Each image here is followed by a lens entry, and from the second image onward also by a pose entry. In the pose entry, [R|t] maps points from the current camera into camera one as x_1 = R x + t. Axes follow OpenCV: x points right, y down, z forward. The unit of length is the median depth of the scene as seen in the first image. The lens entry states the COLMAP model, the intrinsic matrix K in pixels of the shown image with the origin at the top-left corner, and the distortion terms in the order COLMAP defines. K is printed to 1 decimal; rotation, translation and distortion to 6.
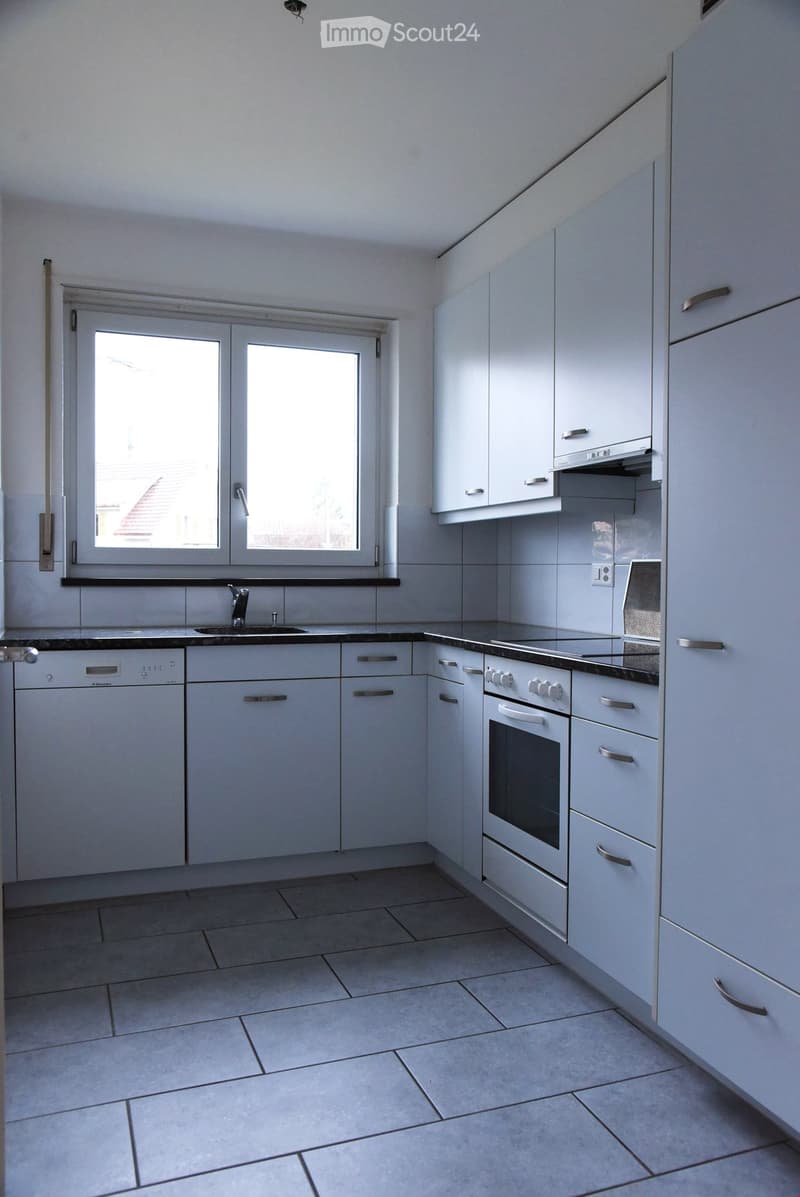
lens RADIAL K [[943.1, 0, 419.9], [0, 943.1, 590.2], [0, 0, 1]] dist [-0.007778, 0.000462]
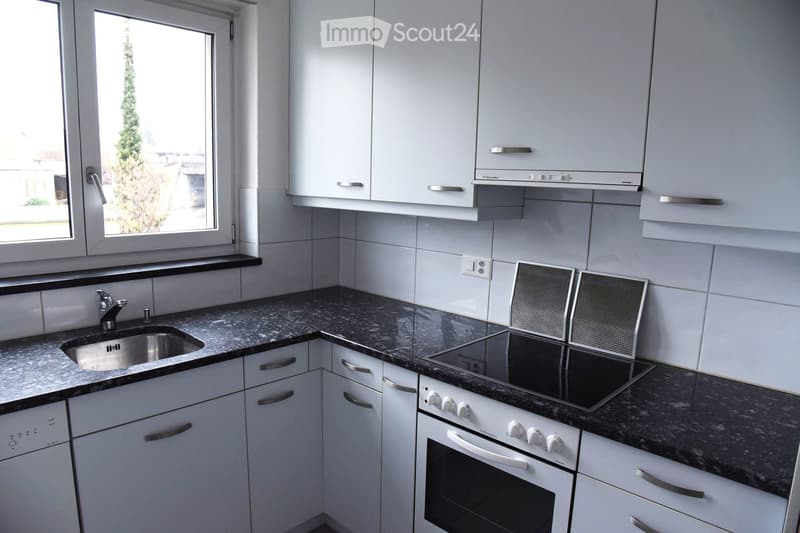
lens RADIAL K [[539.8, 0, 400.0], [0, 539.8, 266.5], [0, 0, 1]] dist [-0.114555, 0.057316]
pose [[0.905046, -0.050776, 0.422272, -0.162373], [-0.012922, 0.989107, 0.146630, -0.111737], [-0.425117, -0.138163, 0.894531, 0.472902]]
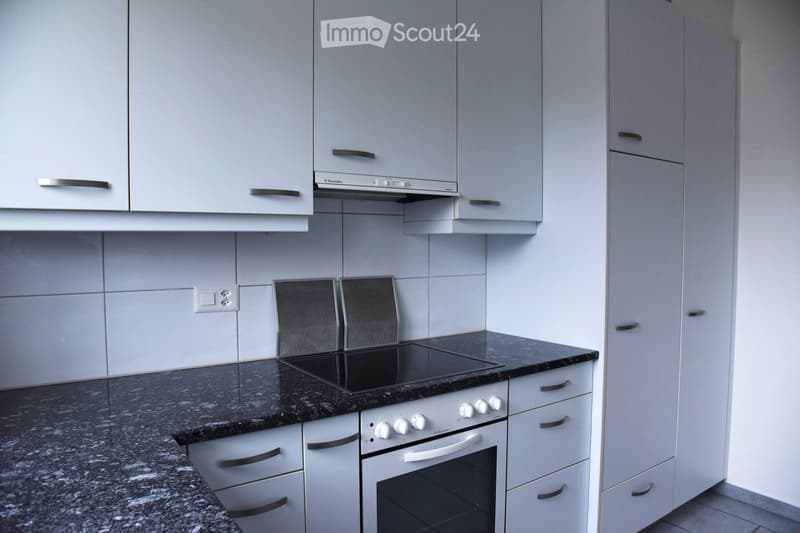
lens RADIAL K [[539.8, 0, 400.0], [0, 539.8, 266.5], [0, 0, 1]] dist [-0.114555, 0.057316]
pose [[-0.237416, -0.049338, 0.970154, -0.338253], [0.021450, 0.998200, 0.056013, -0.072419], [-0.971171, 0.034108, -0.235930, 0.965206]]
